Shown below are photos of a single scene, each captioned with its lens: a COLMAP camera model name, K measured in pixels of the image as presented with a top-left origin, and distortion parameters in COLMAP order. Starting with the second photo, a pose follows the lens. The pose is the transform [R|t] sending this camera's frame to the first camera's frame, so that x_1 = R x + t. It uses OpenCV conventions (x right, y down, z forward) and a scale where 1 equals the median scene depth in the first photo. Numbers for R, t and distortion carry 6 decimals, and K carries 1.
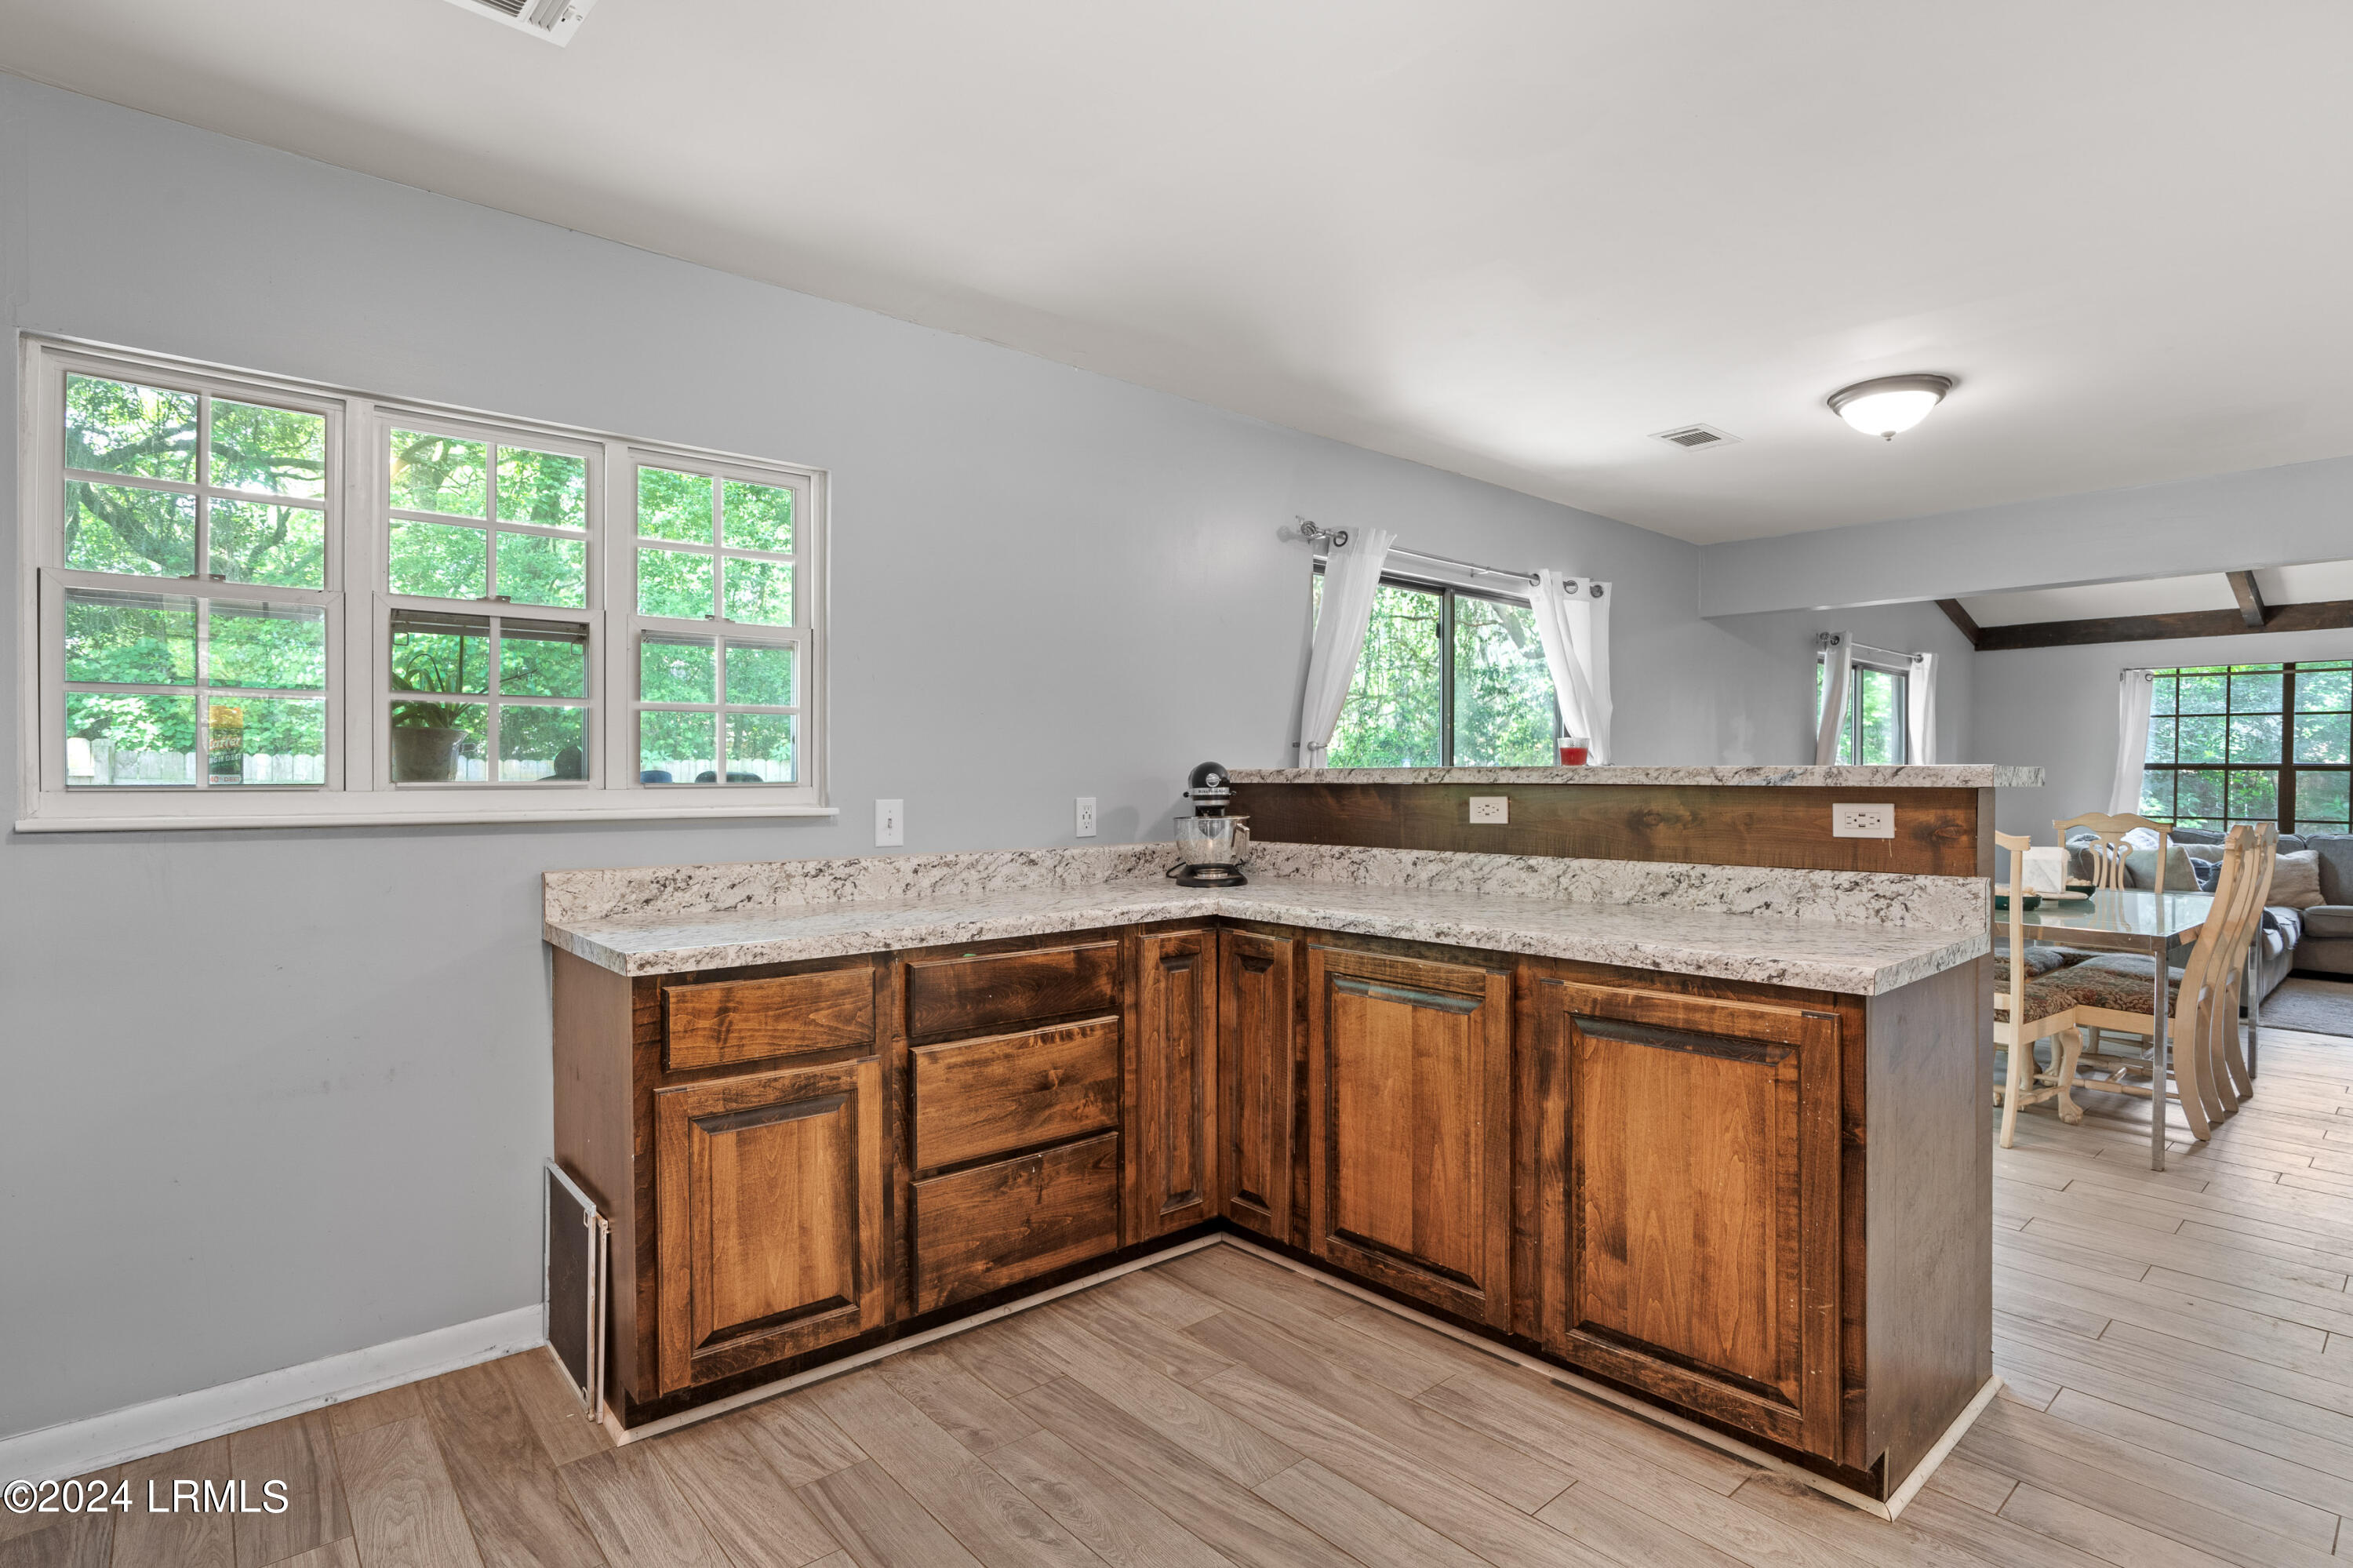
lens RADIAL K [[1178.2, 0, 1172.9], [0, 1178.2, 781.6], [0, 0, 1]] dist [-0.048505, 0.022289]
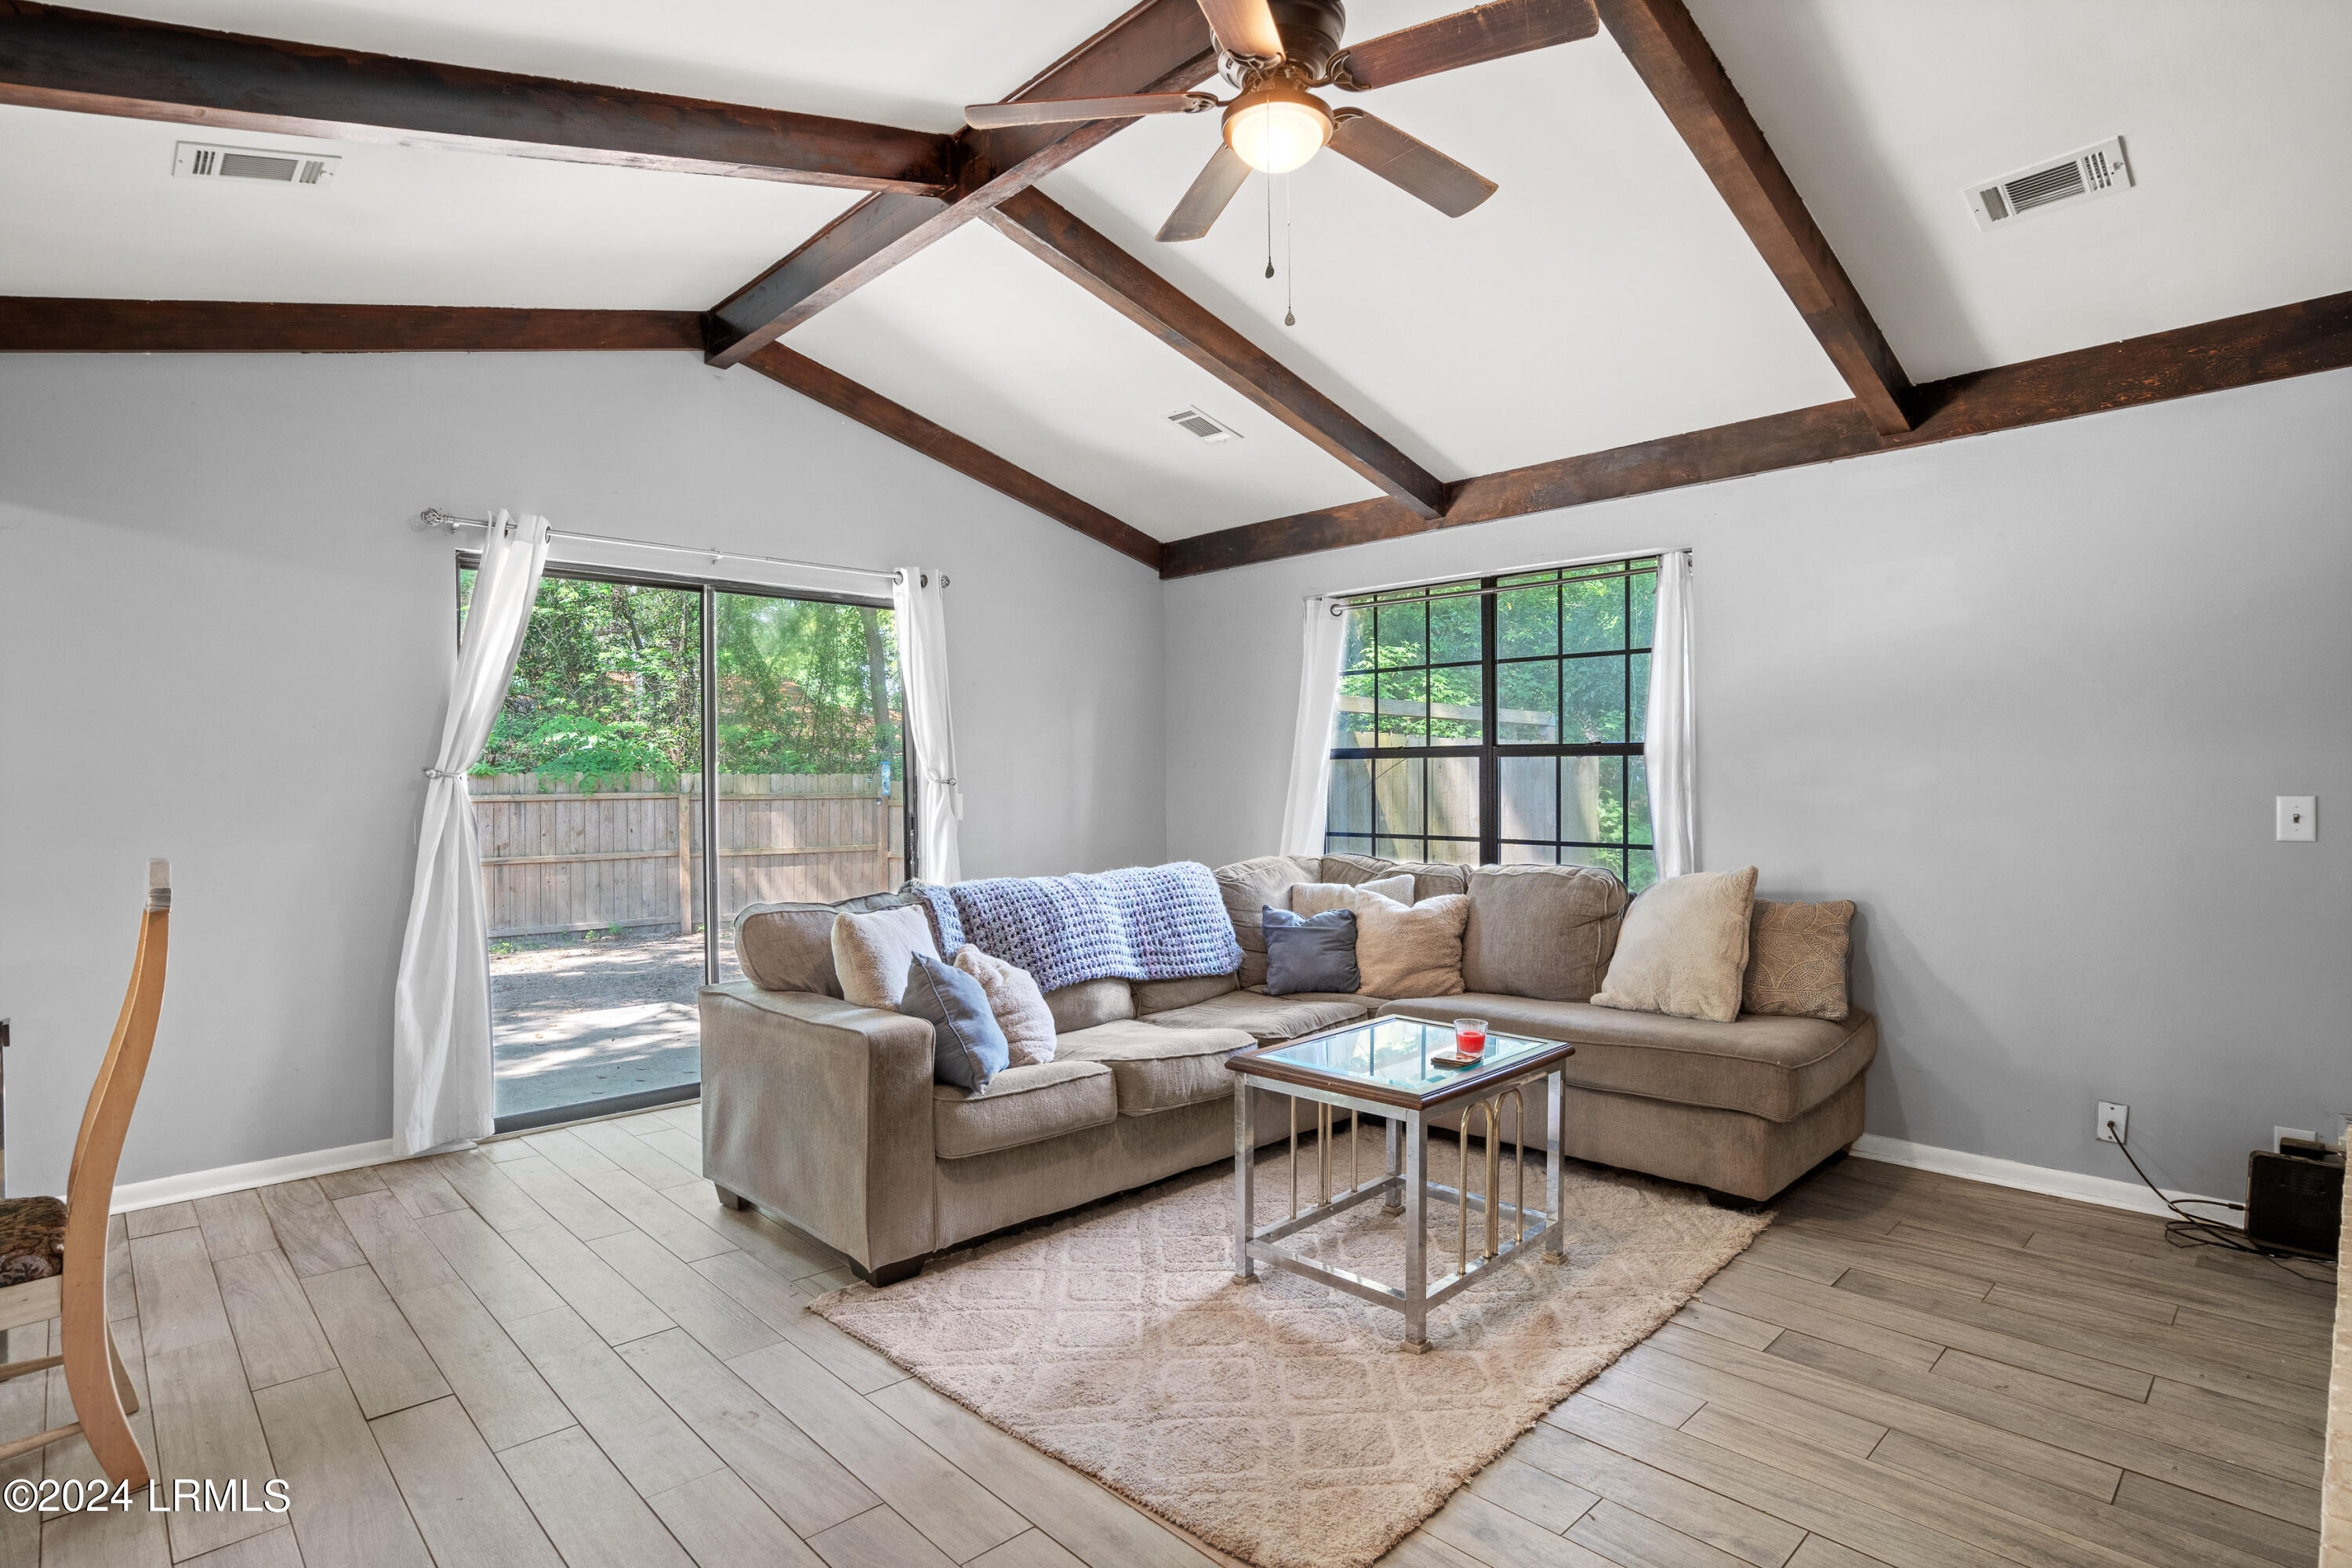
lens RADIAL K [[1177.6, 0, 1188.8], [0, 1177.6, 782.1], [0, 0, 1]] dist [-0.048505, 0.022289]
pose [[0.997934, -0.011185, 0.063265, 0.780110], [0.011580, 0.999916, -0.005880, 0.005329], [-0.063194, 0.006601, 0.997979, 0.400322]]
